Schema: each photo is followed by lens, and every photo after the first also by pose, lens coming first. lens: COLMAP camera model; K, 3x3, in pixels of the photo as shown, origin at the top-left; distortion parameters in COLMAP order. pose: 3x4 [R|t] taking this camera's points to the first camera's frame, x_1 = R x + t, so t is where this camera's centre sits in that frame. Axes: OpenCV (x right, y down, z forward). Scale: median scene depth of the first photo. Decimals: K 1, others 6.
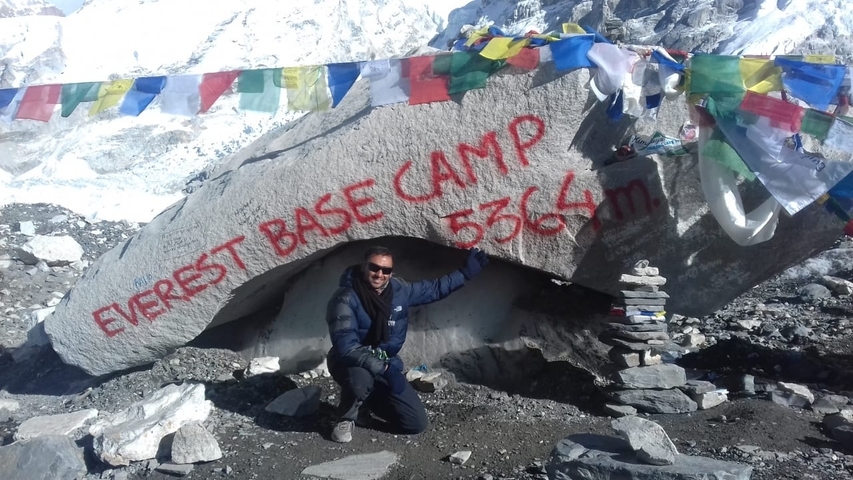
lens RADIAL K [[690.7, 0, 425.2], [0, 690.7, 224.9], [0, 0, 1]] dist [0.044240, -0.054708]
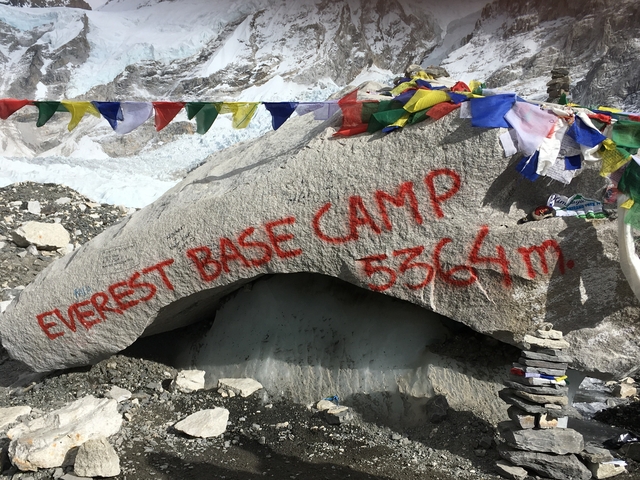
lens RADIAL K [[664.2, 0, 338.5], [0, 664.2, 232.7], [0, 0, 1]] dist [0.038423, 0.000000]
pose [[0.991289, 0.081151, -0.103737, 0.091756], [-0.079923, 0.996673, 0.015952, -0.061307], [0.104686, -0.007522, 0.994477, 0.012455]]
